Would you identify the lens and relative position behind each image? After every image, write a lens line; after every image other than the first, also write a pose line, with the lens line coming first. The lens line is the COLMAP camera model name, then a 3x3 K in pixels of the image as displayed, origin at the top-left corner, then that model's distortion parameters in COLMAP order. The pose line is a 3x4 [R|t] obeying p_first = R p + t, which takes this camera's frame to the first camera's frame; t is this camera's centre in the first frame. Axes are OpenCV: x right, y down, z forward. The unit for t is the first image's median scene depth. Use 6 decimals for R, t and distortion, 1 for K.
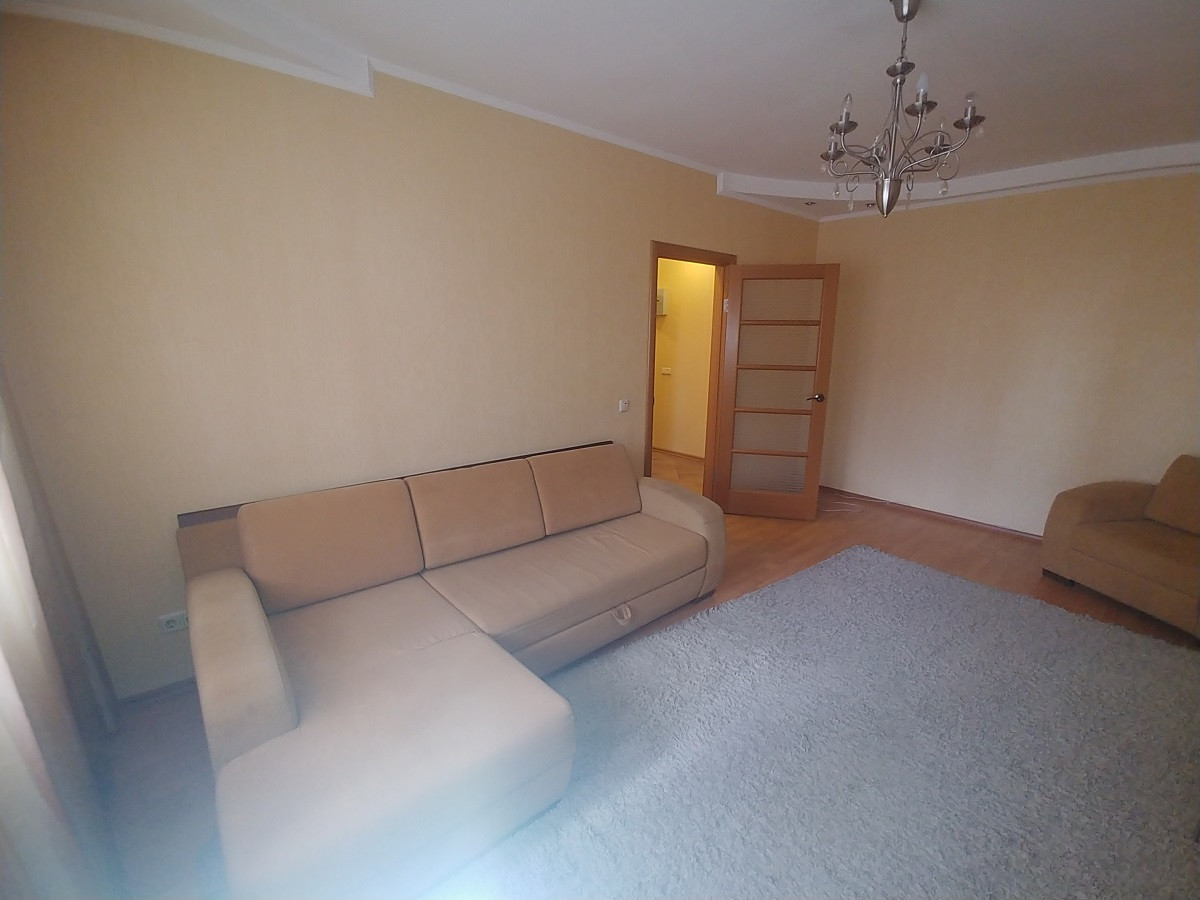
lens RADIAL K [[525.5, 0, 590.0], [0, 525.5, 452.6], [0, 0, 1]] dist [-0.027152, 0.001632]
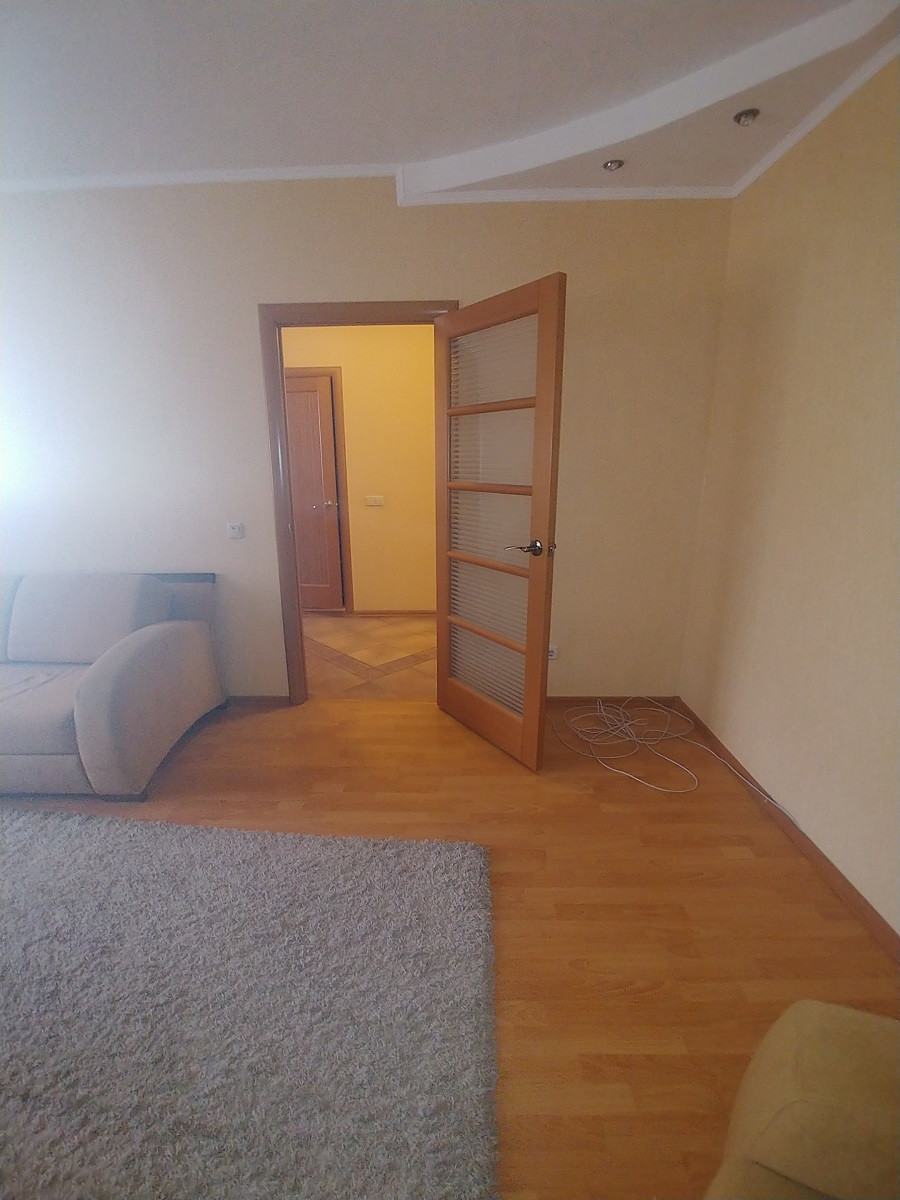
lens RADIAL K [[525.5, 0, 446.9], [0, 525.5, 594.1], [0, 0, 1]] dist [-0.027152, 0.001632]
pose [[0.752347, 0.152657, -0.640835, 0.742458], [-0.132888, 0.987951, 0.079334, -0.092001], [0.645224, 0.025473, 0.763569, 0.564278]]
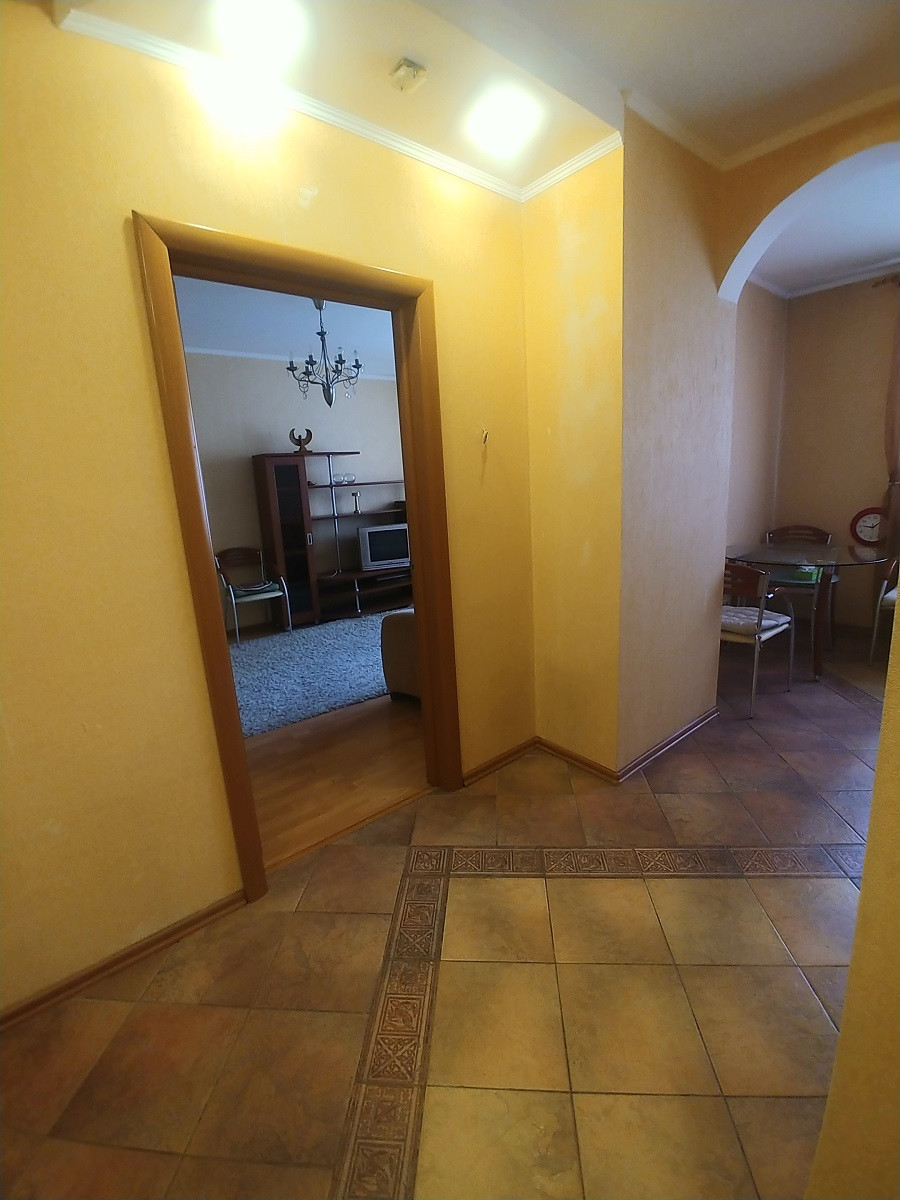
lens RADIAL K [[525.5, 0, 446.9], [0, 525.5, 594.1], [0, 0, 1]] dist [-0.027152, 0.001632]
pose [[-0.998406, 0.055164, 0.011948, 0.072716], [0.055009, 0.903579, 0.424875, -0.304117], [0.012641, 0.424855, -0.905173, 1.485523]]
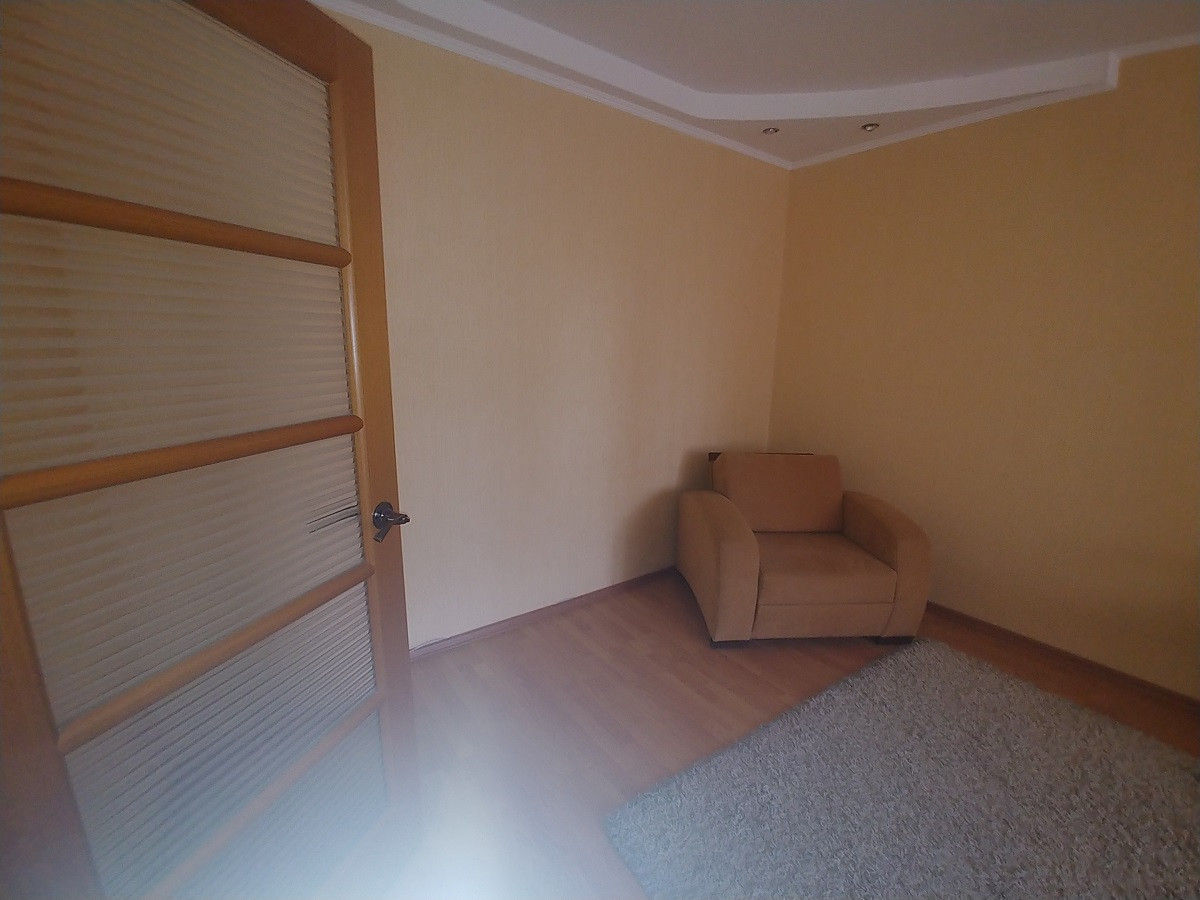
lens RADIAL K [[525.5, 0, 590.0], [0, 525.5, 452.6], [0, 0, 1]] dist [-0.027152, 0.001632]
pose [[0.057866, -0.217053, 0.974443, 0.174893], [0.195628, 0.959620, 0.202134, -0.184224], [-0.978969, 0.178932, 0.097991, 0.883269]]
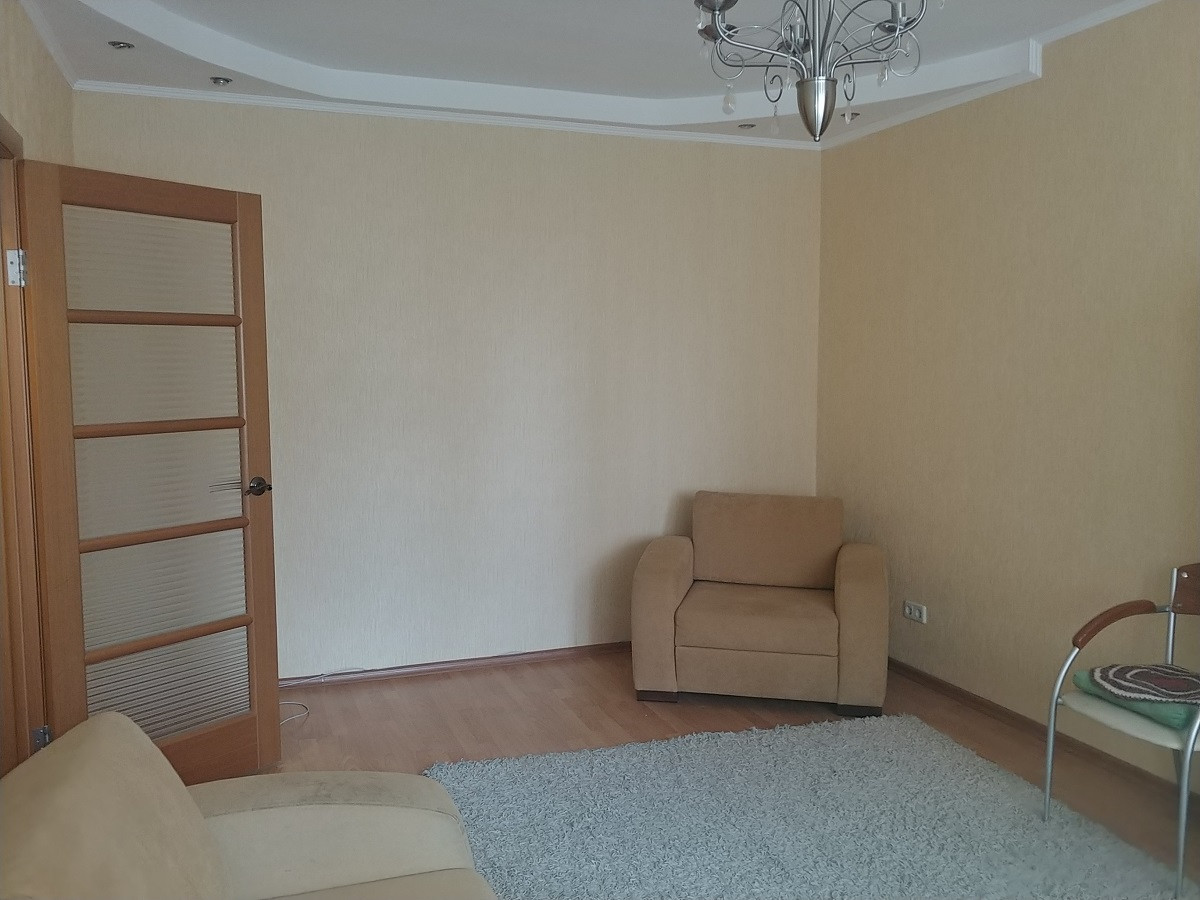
lens RADIAL K [[1050.6, 0, 608.6], [0, 1050.6, 448.4], [0, 0, 1]] dist [0.064352, -0.109799]
pose [[0.333490, -0.085599, 0.938860, -0.313759], [0.209340, 0.977731, 0.014784, -0.089680], [-0.919218, 0.191611, 0.343983, 0.423839]]
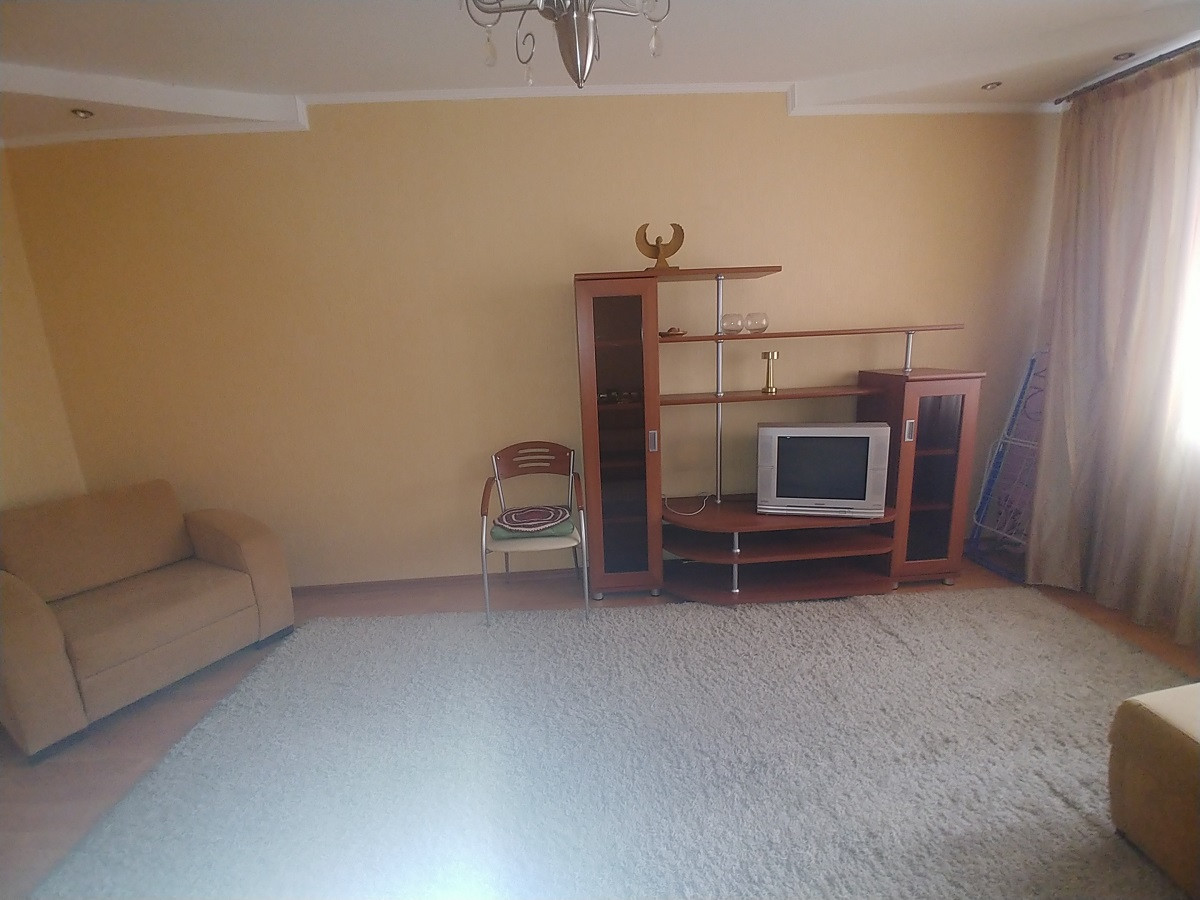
lens RADIAL K [[525.5, 0, 590.0], [0, 525.5, 452.6], [0, 0, 1]] dist [-0.027152, 0.001632]
pose [[-0.806594, -0.088341, 0.584467, 0.091996], [0.175397, 0.908468, 0.379370, -0.146808], [-0.564483, 0.408512, -0.717271, 0.768746]]
